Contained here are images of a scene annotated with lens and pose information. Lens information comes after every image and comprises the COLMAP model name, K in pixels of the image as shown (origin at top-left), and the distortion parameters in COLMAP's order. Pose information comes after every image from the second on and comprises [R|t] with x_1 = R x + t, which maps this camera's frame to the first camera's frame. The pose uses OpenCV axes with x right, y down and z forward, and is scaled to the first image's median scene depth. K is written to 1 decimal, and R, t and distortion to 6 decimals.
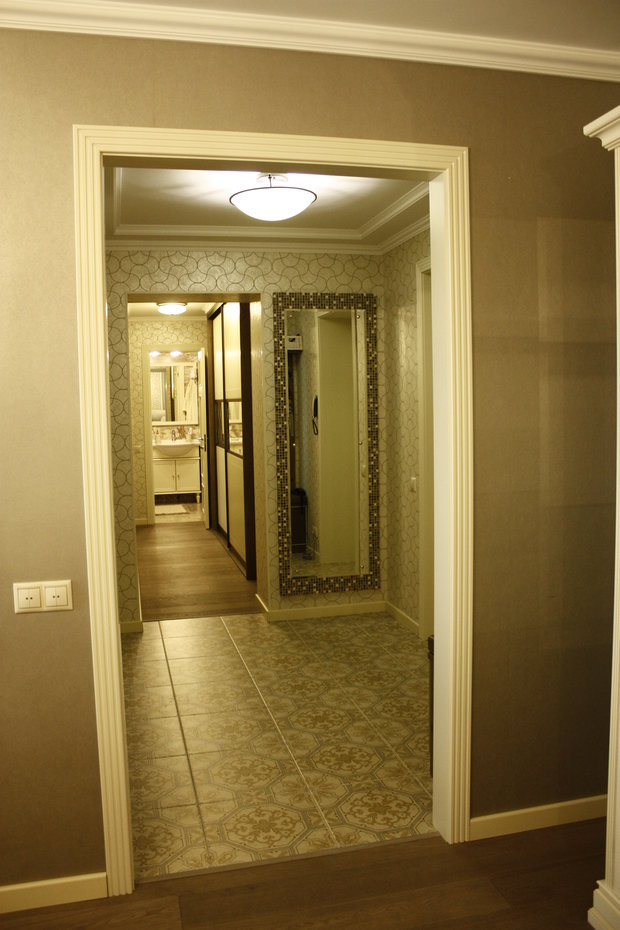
lens RADIAL K [[800.6, 0, 313.7], [0, 800.6, 444.1], [0, 0, 1]] dist [0.105840, 0.004593]
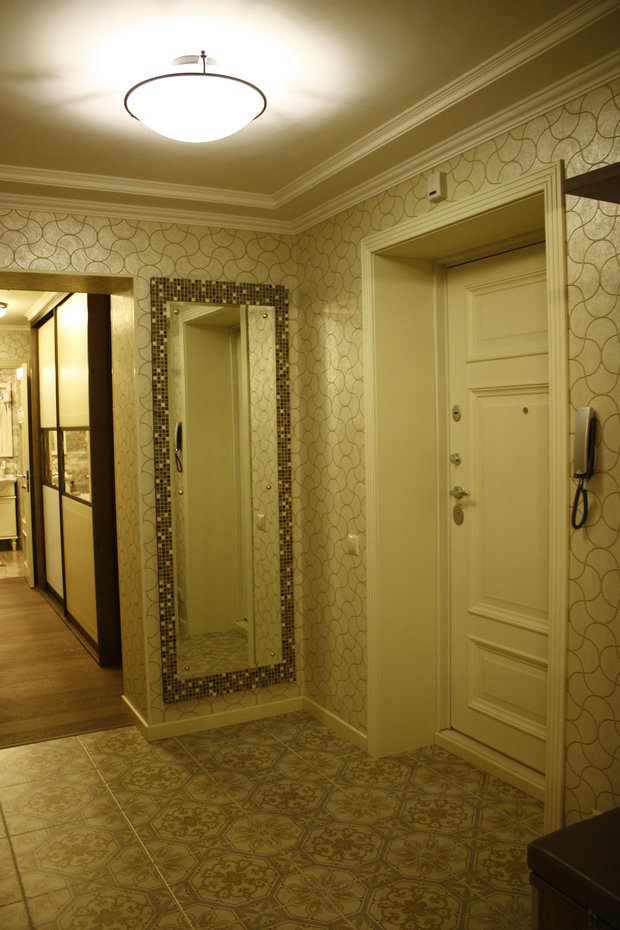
lens RADIAL K [[799.8, 0, 310.0], [0, 799.8, 465.0], [0, 0, 1]] dist [-0.094823, 0.084894]
pose [[0.972778, -0.010753, 0.231490, -0.073655], [0.012363, 0.999908, -0.005506, -0.017054], [-0.231409, 0.008218, 0.972822, 0.275793]]
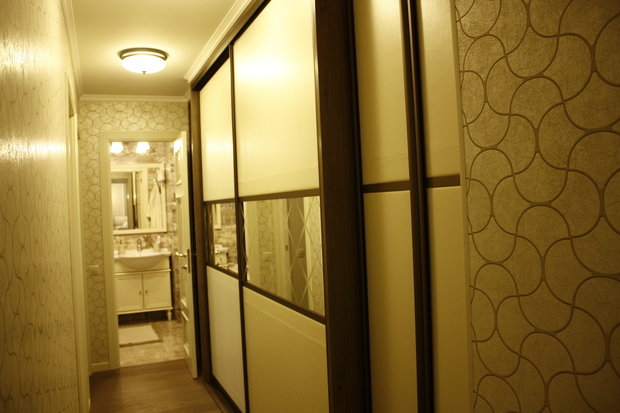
lens RADIAL K [[533.2, 0, 334.7], [0, 533.2, 204.9], [0, 0, 1]] dist [-0.094823, 0.084894]
pose [[0.980411, -0.022070, 0.195722, -0.166636], [0.033135, 0.998021, -0.053441, -0.037437], [-0.194155, 0.058879, 0.979202, 0.847805]]
